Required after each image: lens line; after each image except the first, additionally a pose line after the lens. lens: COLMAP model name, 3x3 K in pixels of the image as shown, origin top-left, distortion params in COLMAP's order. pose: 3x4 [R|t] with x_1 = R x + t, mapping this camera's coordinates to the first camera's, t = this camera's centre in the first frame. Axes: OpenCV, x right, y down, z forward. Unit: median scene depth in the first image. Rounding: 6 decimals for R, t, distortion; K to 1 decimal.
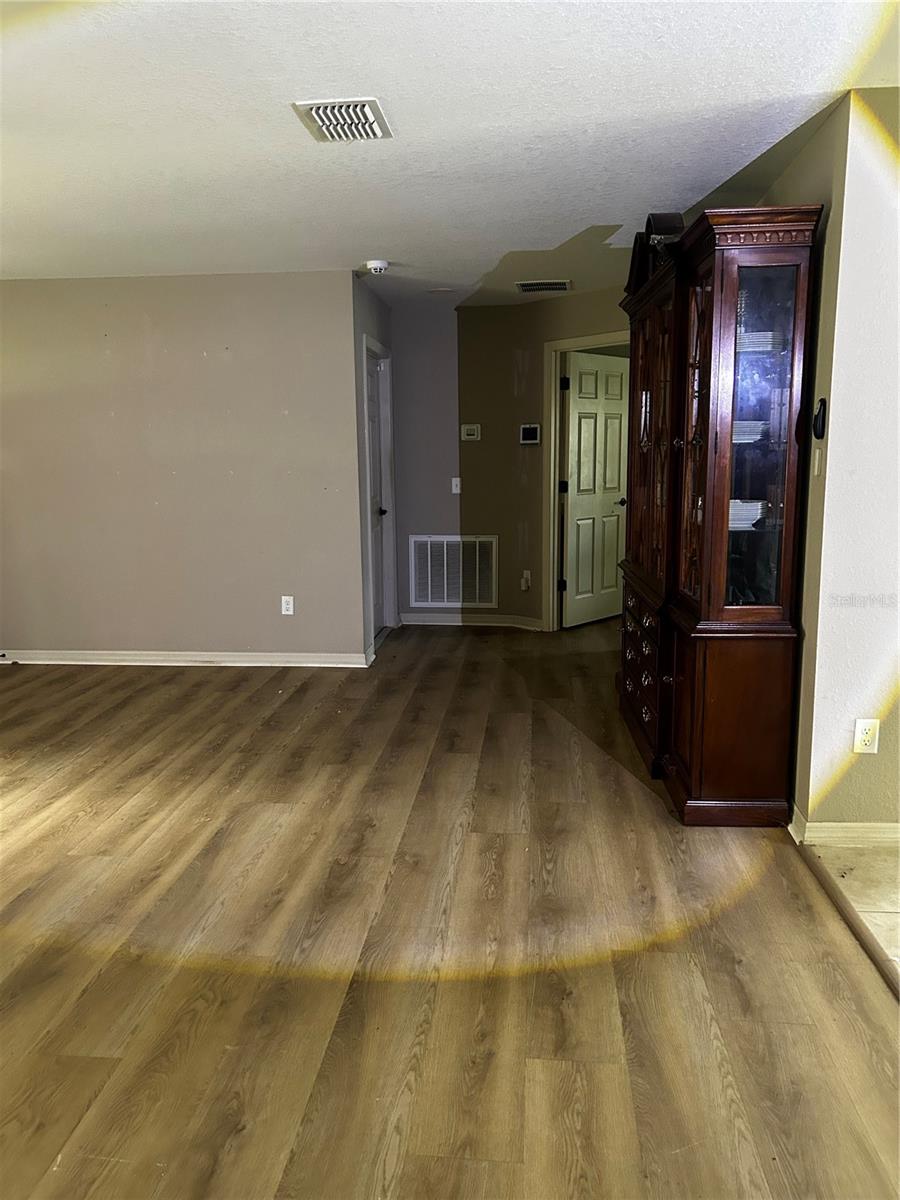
lens RADIAL K [[912.2, 0, 448.7], [0, 912.2, 598.5], [0, 0, 1]] dist [0.052453, -0.050836]
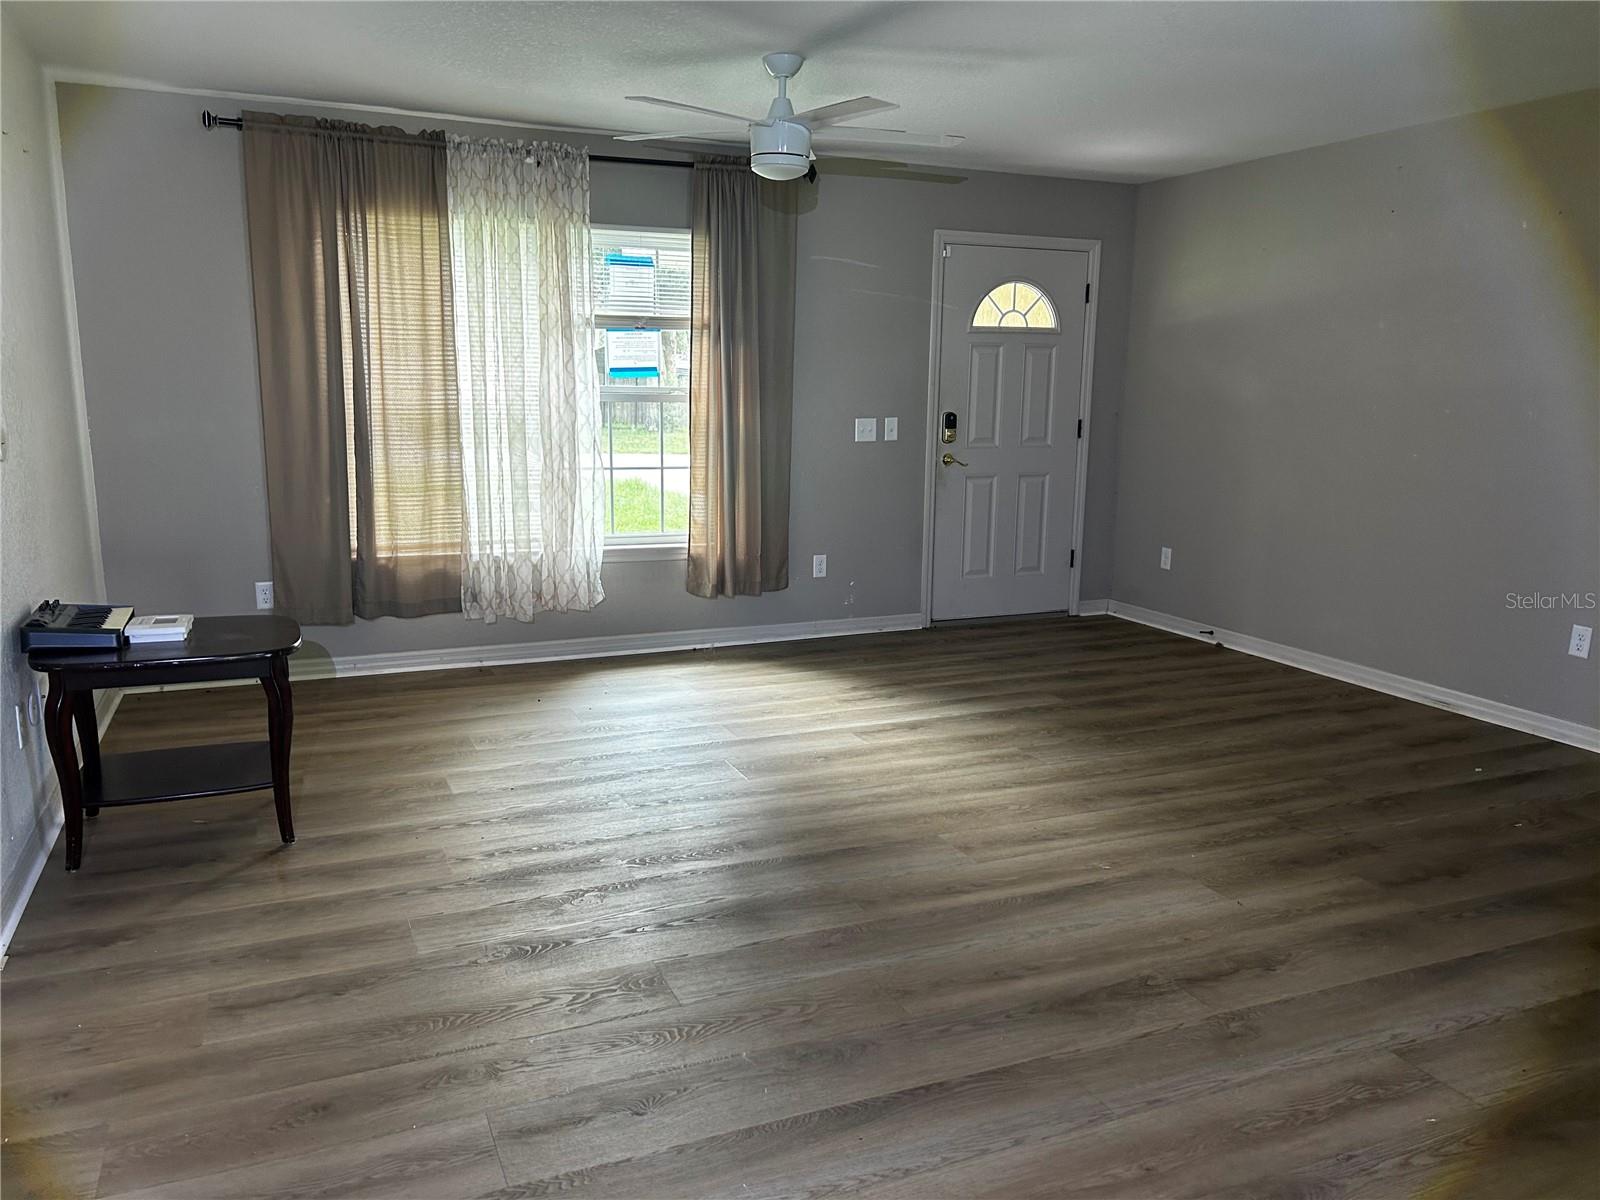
lens RADIAL K [[1216.3, 0, 799.5], [0, 1216.3, 602.3], [0, 0, 1]] dist [0.052453, -0.050836]
pose [[0.482006, 0.175641, -0.858382, 0.383046], [-0.161224, 0.980752, 0.110148, -0.035172], [0.861207, 0.085300, 0.501046, 0.237794]]
